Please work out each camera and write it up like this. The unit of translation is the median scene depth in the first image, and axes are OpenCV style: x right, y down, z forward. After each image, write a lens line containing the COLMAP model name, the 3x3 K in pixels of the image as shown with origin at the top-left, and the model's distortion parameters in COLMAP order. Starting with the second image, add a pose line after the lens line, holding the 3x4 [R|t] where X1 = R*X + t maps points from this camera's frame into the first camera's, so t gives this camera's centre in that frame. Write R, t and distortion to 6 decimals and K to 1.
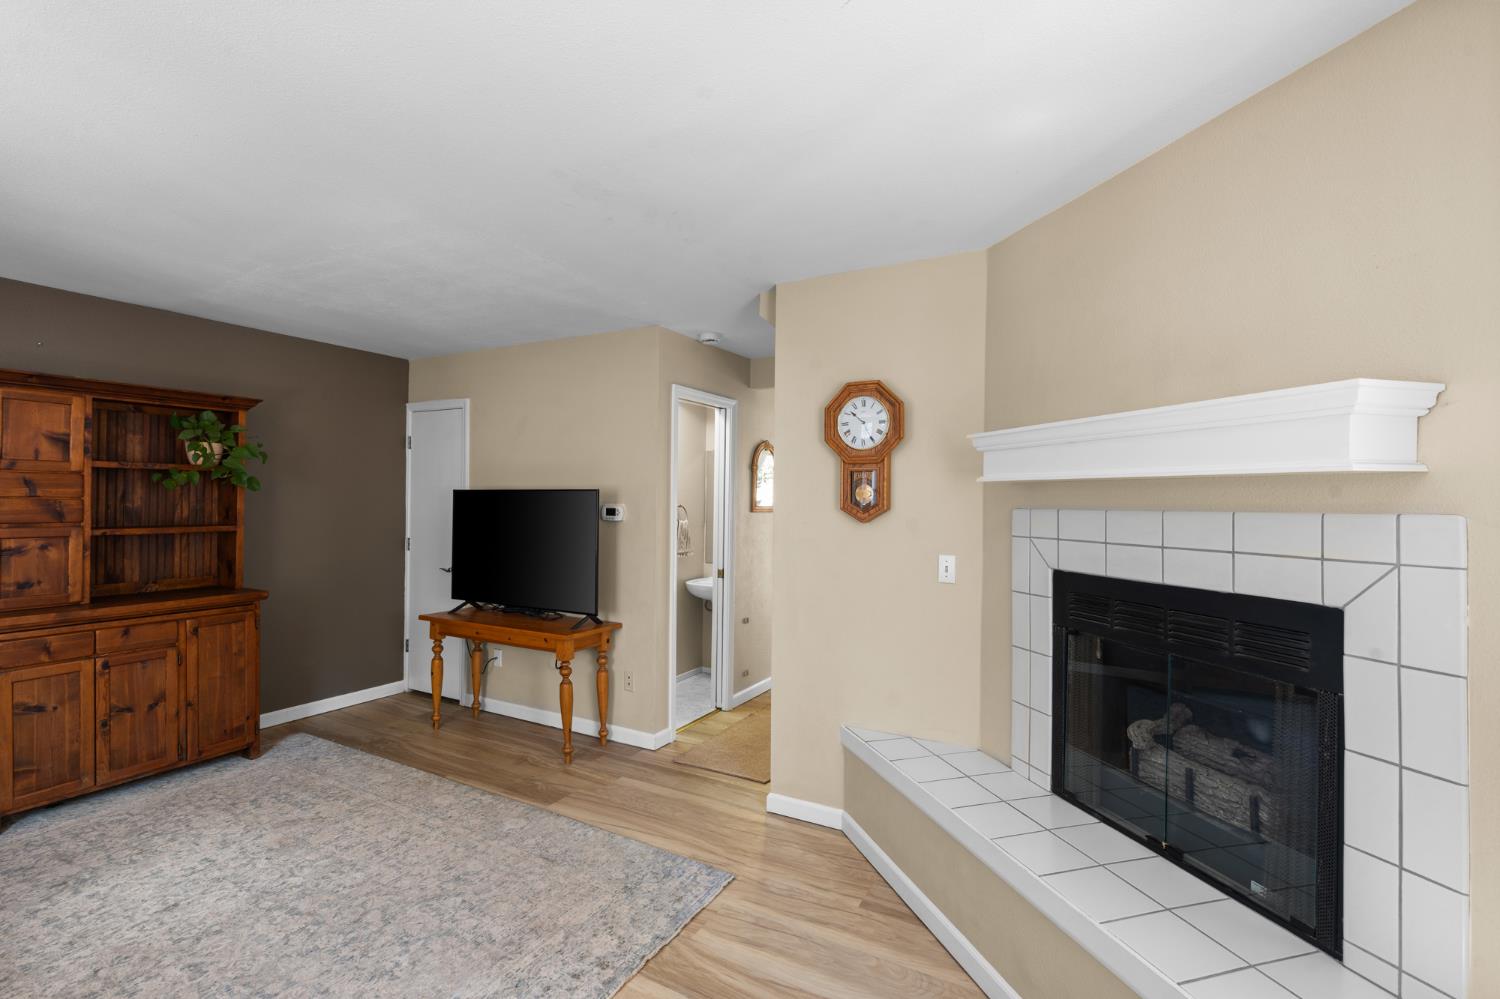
lens RADIAL K [[677.7, 0, 750.1], [0, 677.7, 493.6], [0, 0, 1]] dist [-0.001004, 0.000413]
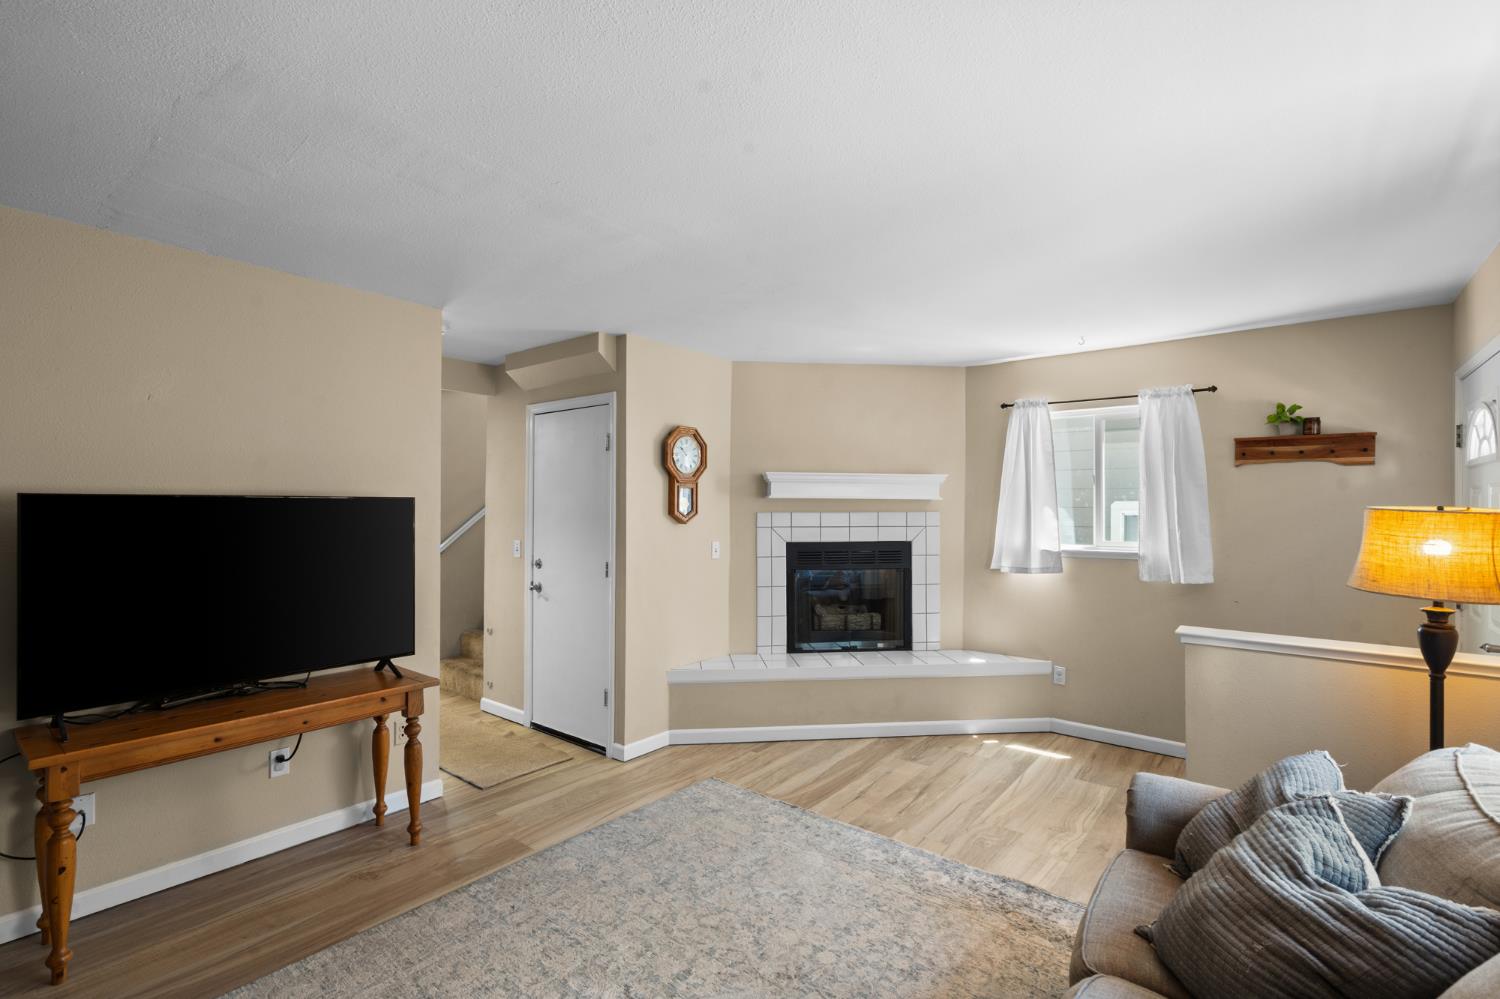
lens RADIAL K [[677.7, 0, 750.1], [0, 677.7, 493.6], [0, 0, 1]] dist [-0.001004, 0.000413]
pose [[0.171887, 0.009267, 0.985073, -1.392759], [-0.012354, 0.999897, -0.007251, -0.014064], [-0.985039, -0.010923, 0.171984, 0.687593]]
